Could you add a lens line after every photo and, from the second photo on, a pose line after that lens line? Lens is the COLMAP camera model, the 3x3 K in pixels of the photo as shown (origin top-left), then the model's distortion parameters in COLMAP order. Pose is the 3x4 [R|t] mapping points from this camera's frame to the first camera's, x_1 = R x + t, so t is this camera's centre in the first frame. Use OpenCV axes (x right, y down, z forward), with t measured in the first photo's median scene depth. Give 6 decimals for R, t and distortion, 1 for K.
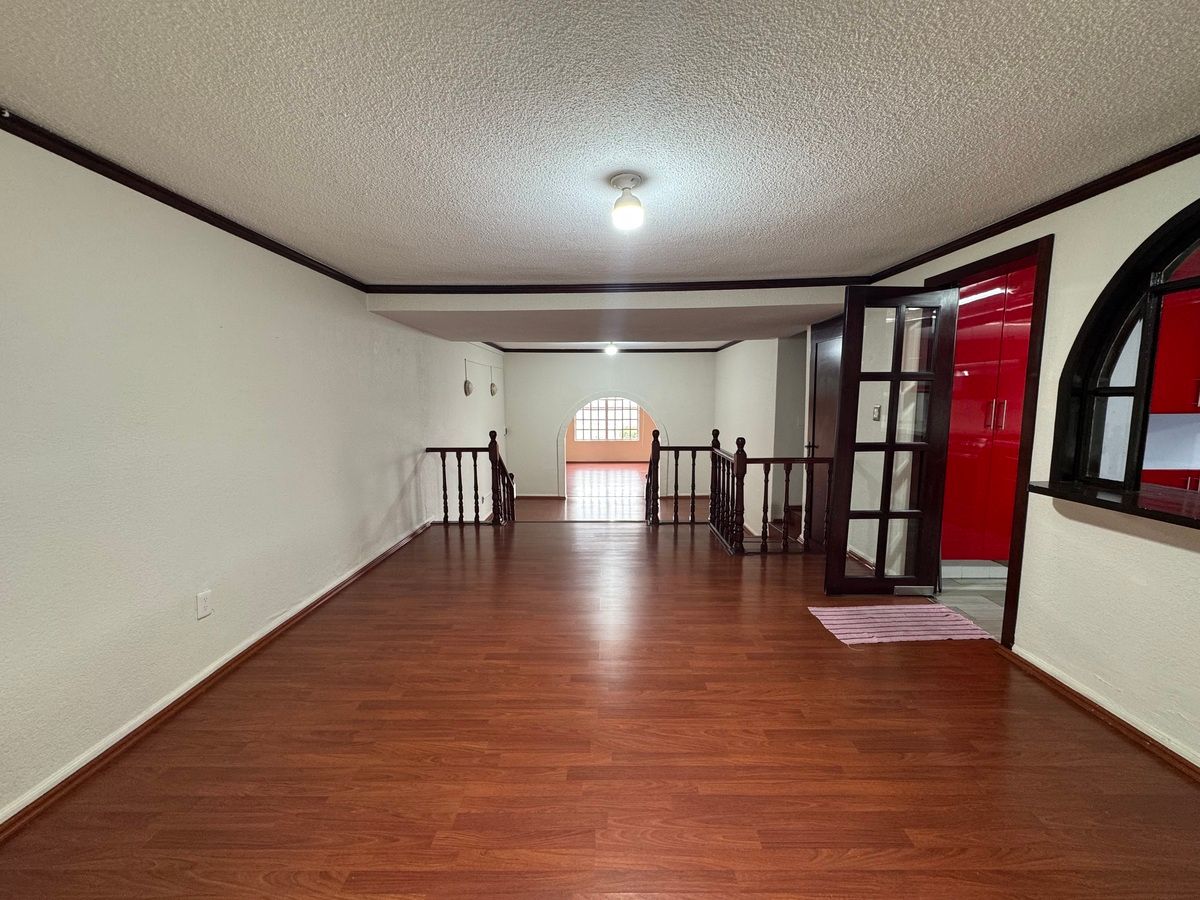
lens RADIAL K [[478.8, 0, 605.2], [0, 478.8, 448.8], [0, 0, 1]] dist [-0.006177, 0.000928]
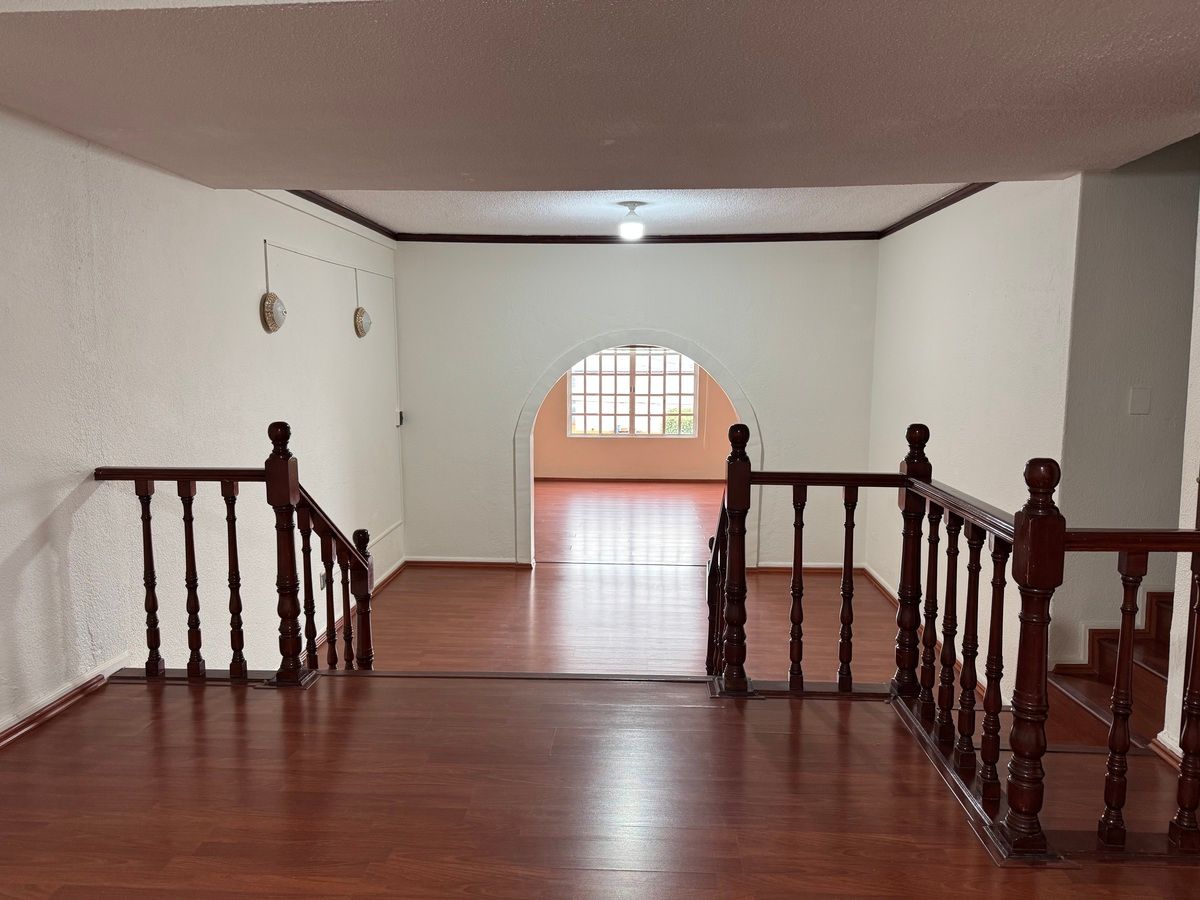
lens RADIAL K [[848.7, 0, 593.9], [0, 848.7, 453.7], [0, 0, 1]] dist [0.008319, -0.011445]
pose [[0.998589, 0.012053, -0.051720, 0.031081], [-0.011614, 0.999894, 0.008787, -0.022366], [0.051820, -0.008174, 0.998623, 0.374704]]
